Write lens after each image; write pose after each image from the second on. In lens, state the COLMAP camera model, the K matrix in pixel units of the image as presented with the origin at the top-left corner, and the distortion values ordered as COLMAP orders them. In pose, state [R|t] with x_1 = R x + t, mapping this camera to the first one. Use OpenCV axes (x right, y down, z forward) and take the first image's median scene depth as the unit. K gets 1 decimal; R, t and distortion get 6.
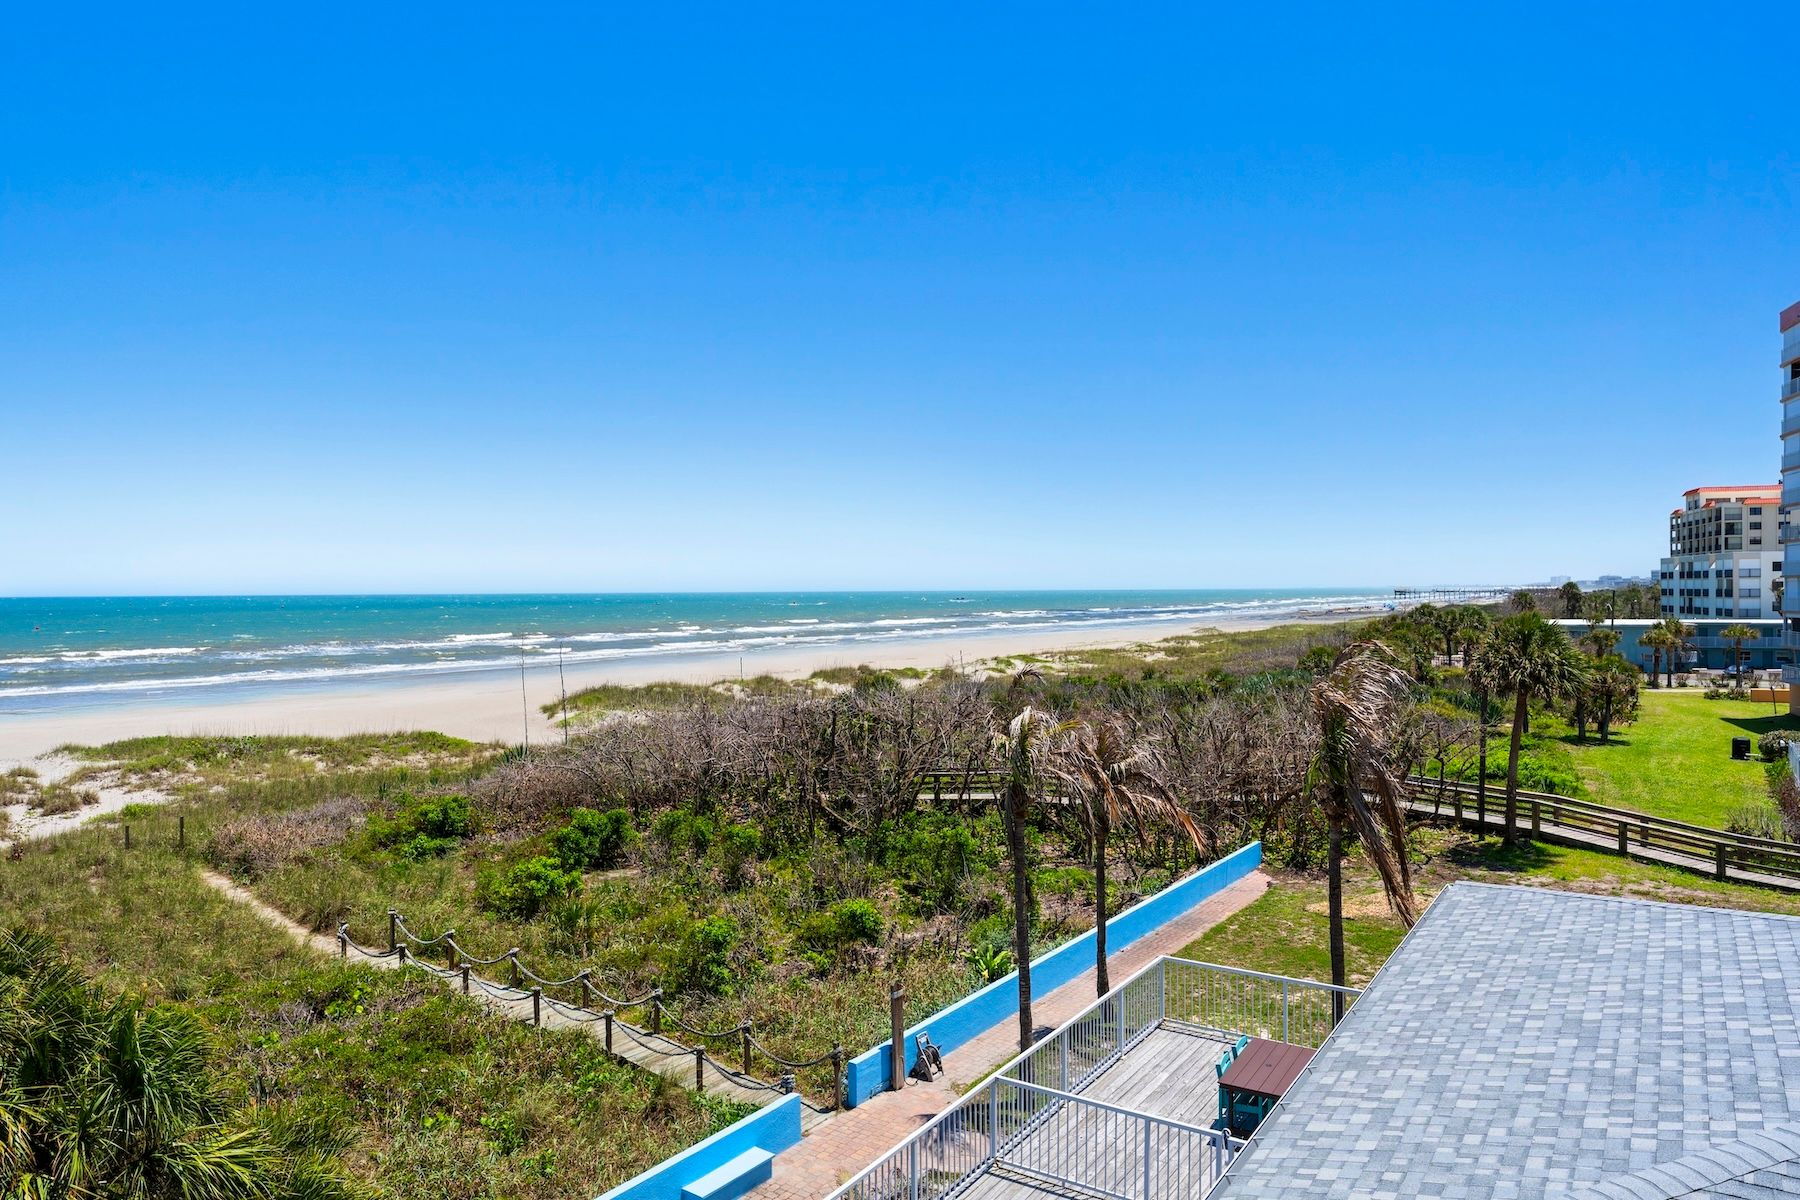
lens RADIAL K [[1203.8, 0, 898.4], [0, 1203.8, 596.6], [0, 0, 1]] dist [0.006913, -0.001273]
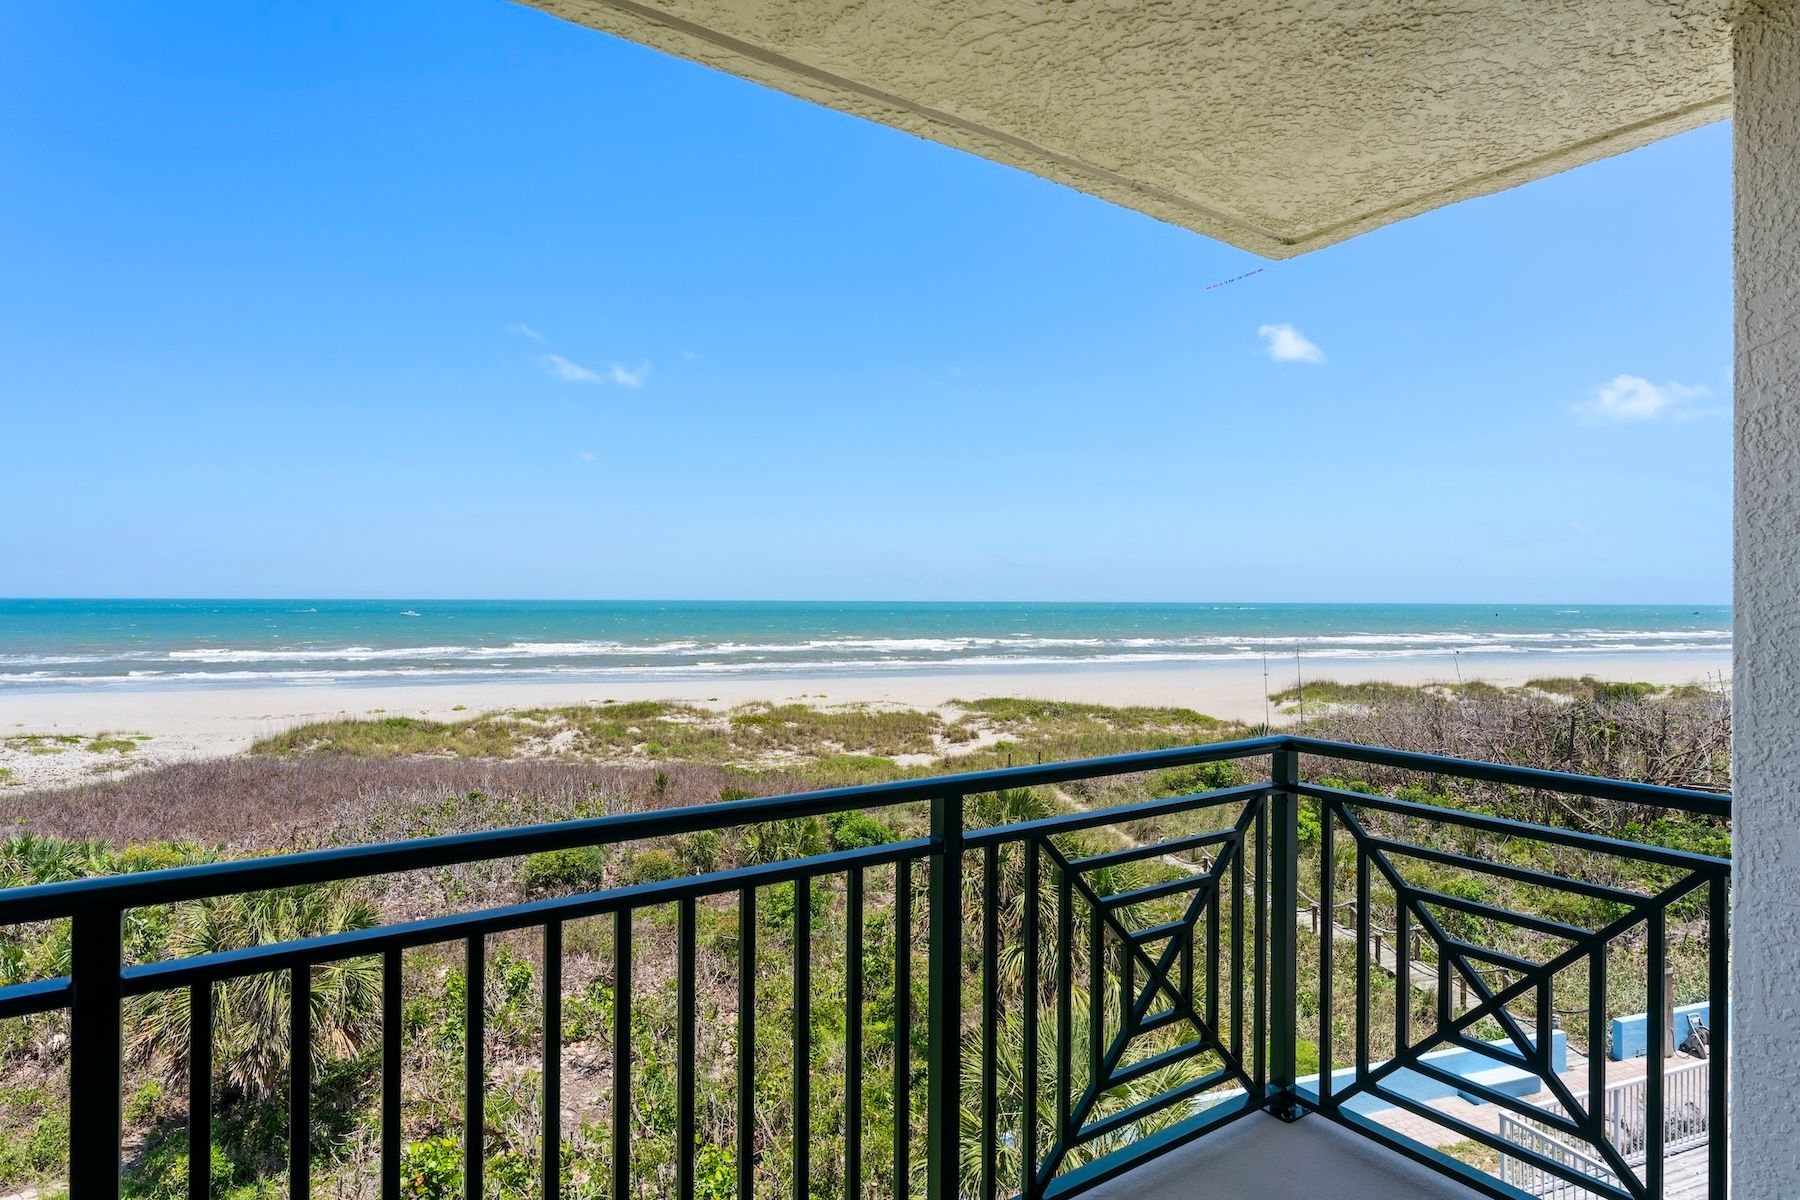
lens RADIAL K [[970.7, 0, 893.7], [0, 970.7, 594.3], [0, 0, 1]] dist [-0.006206, 0.001048]
pose [[0.798900, 0.005859, -0.601435, -0.011267], [-0.012922, 0.999889, -0.007424, -0.000596], [0.601324, 0.013703, 0.798887, -0.044775]]
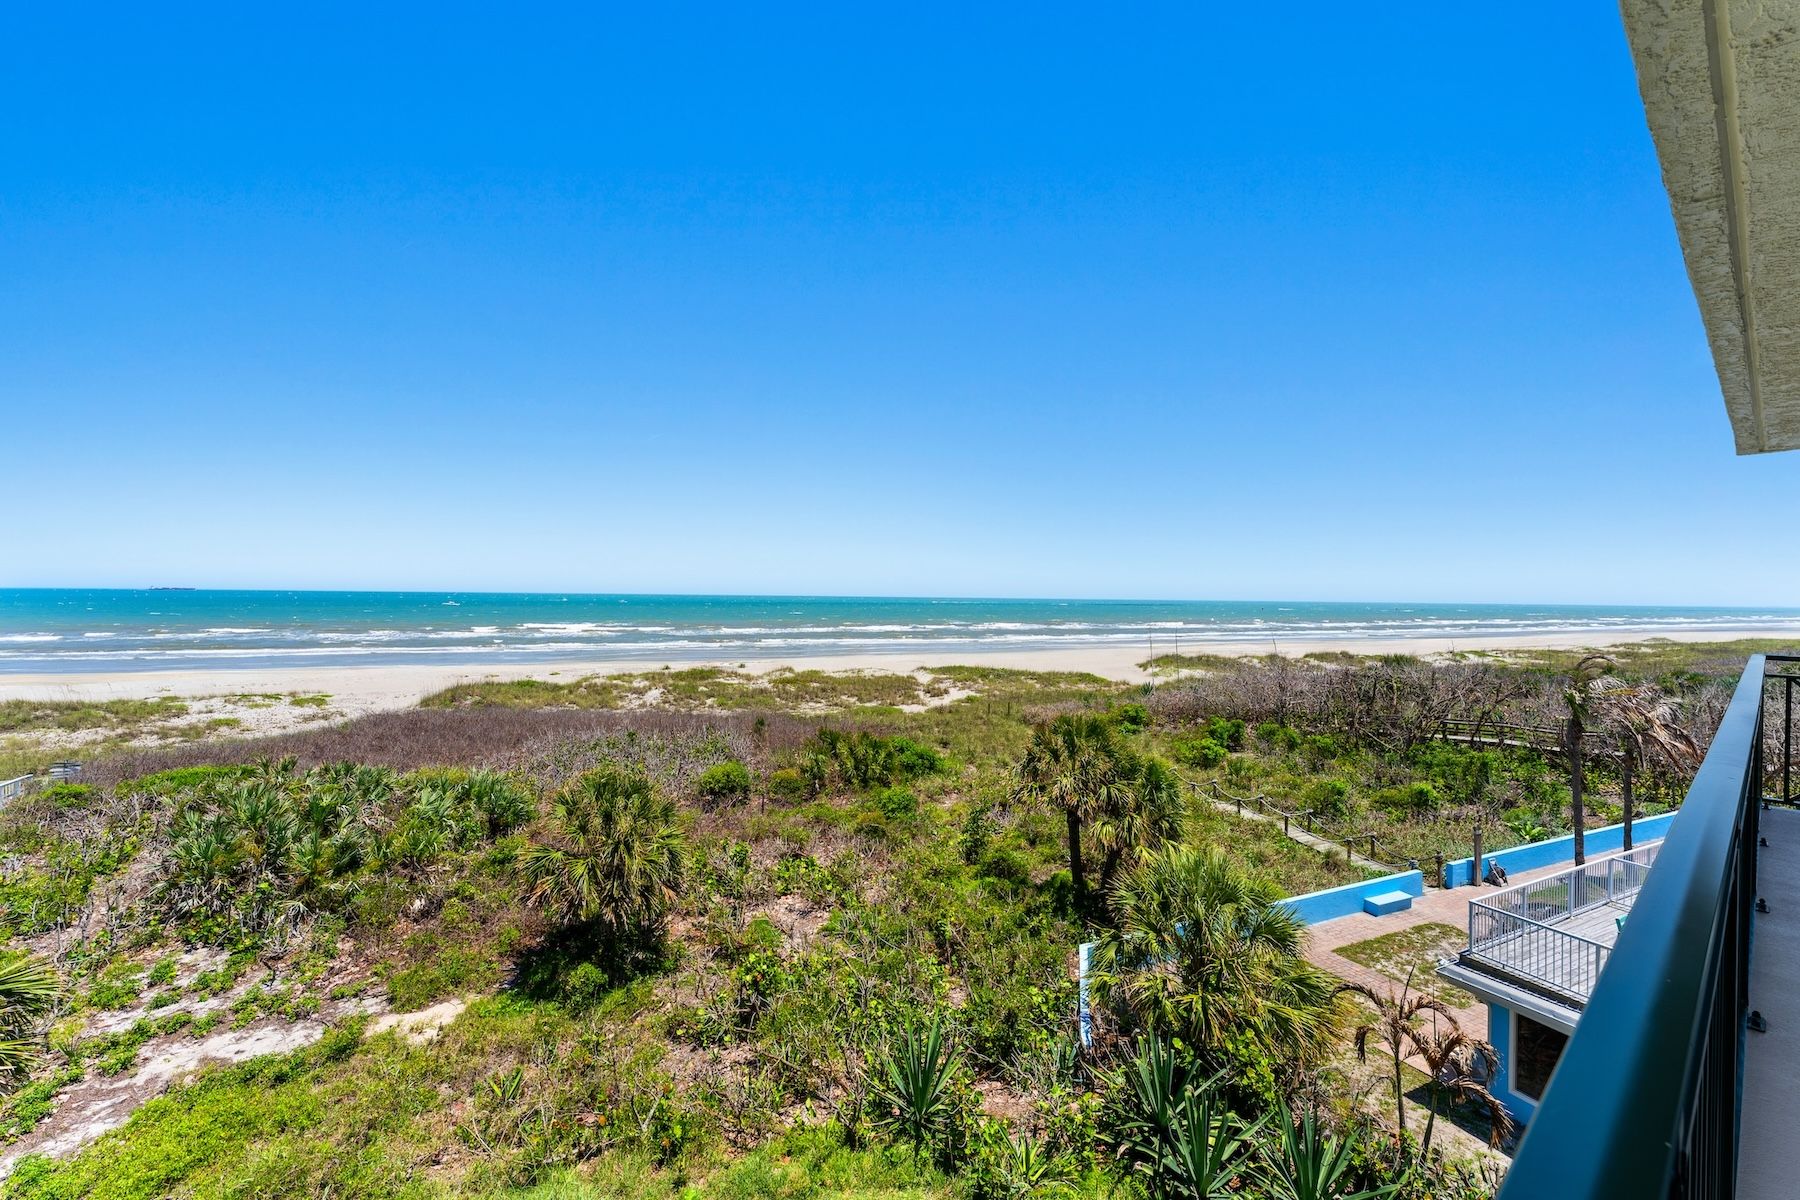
lens RADIAL K [[701.8, 0, 907.0], [0, 701.8, 596.0], [0, 0, 1]] dist [-0.002907, -0.000416]
pose [[0.843867, 0.015523, -0.536328, -0.050949], [-0.019894, 0.999799, -0.002364, -0.000046], [0.536183, 0.012665, 0.844006, -0.102433]]
